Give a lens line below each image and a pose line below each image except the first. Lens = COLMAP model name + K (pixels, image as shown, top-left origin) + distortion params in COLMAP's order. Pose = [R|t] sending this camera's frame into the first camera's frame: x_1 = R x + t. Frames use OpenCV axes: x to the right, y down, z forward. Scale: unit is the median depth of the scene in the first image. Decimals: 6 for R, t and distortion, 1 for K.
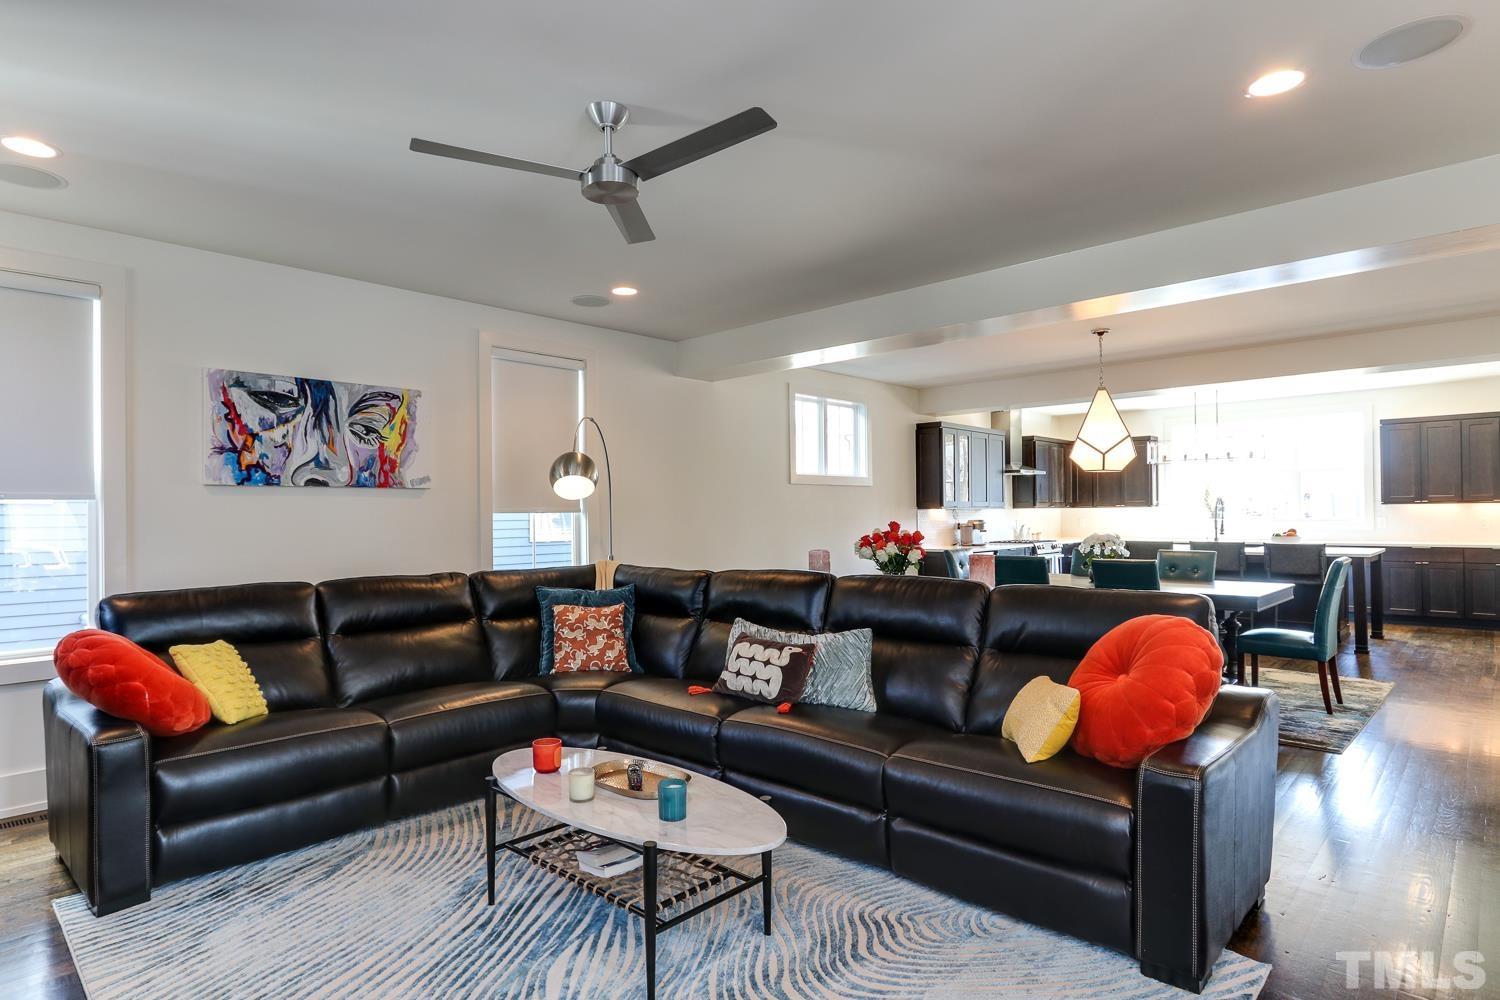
lens RADIAL K [[800.9, 0, 745.4], [0, 800.9, 499.8], [0, 0, 1]] dist [-0.007101, -0.000847]
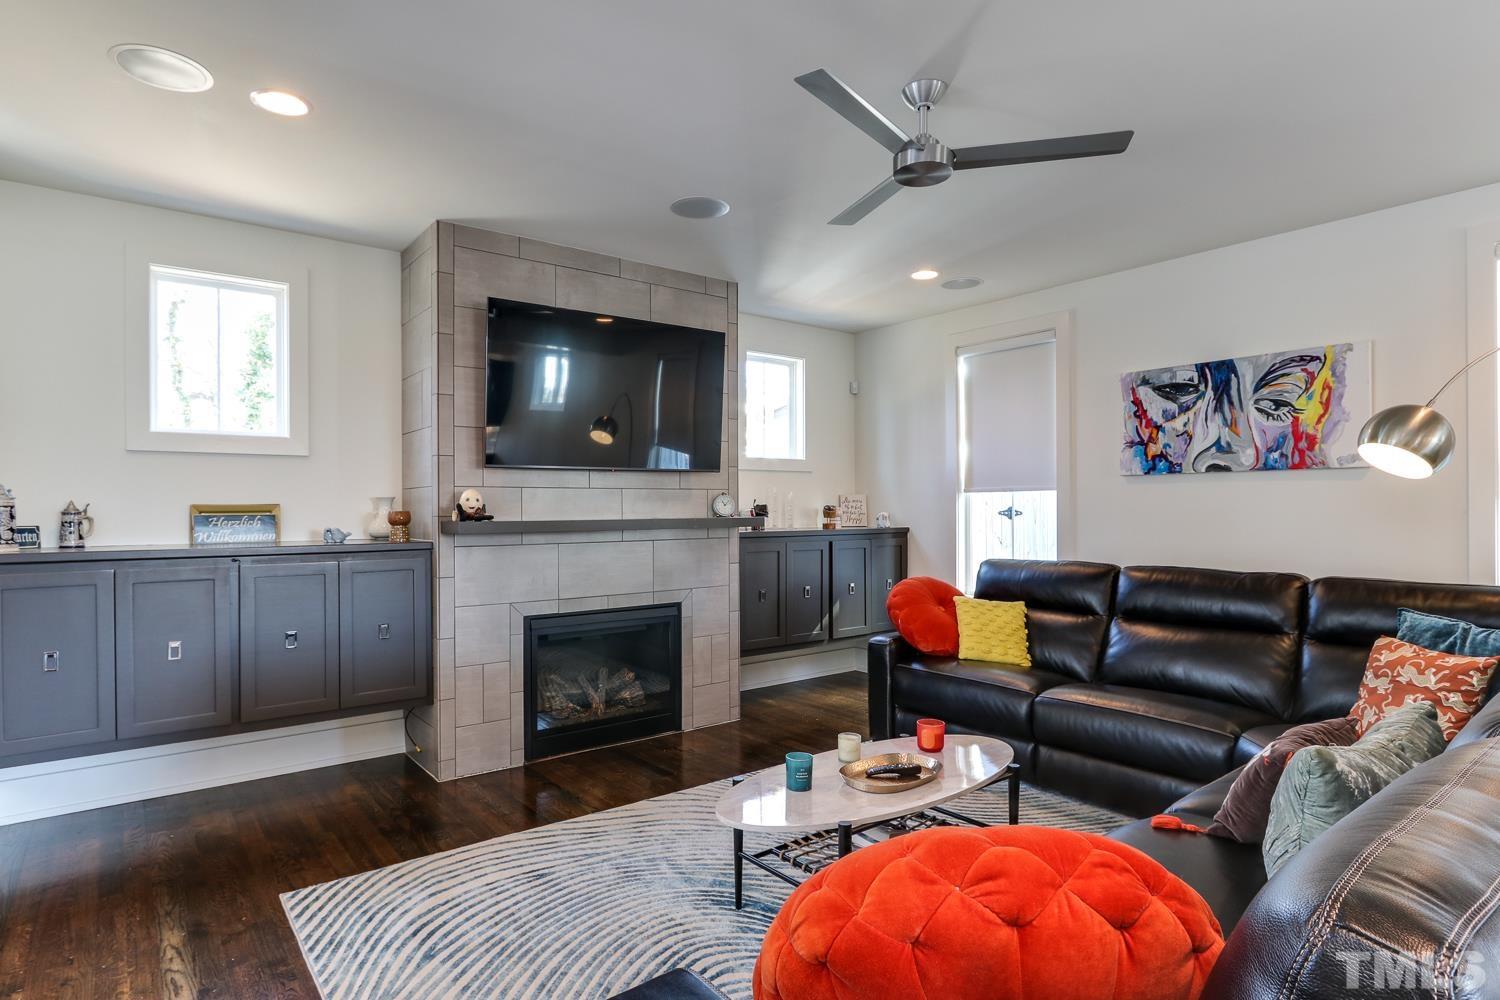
lens RADIAL K [[800.9, 0, 745.4], [0, 800.9, 511.9], [0, 0, 1]] dist [-0.007101, -0.000847]
pose [[-0.170235, 0.007375, -0.985376, 0.513594], [0.011553, 0.999918, 0.005488, 0.019598], [0.985336, -0.010450, -0.170306, 0.608114]]
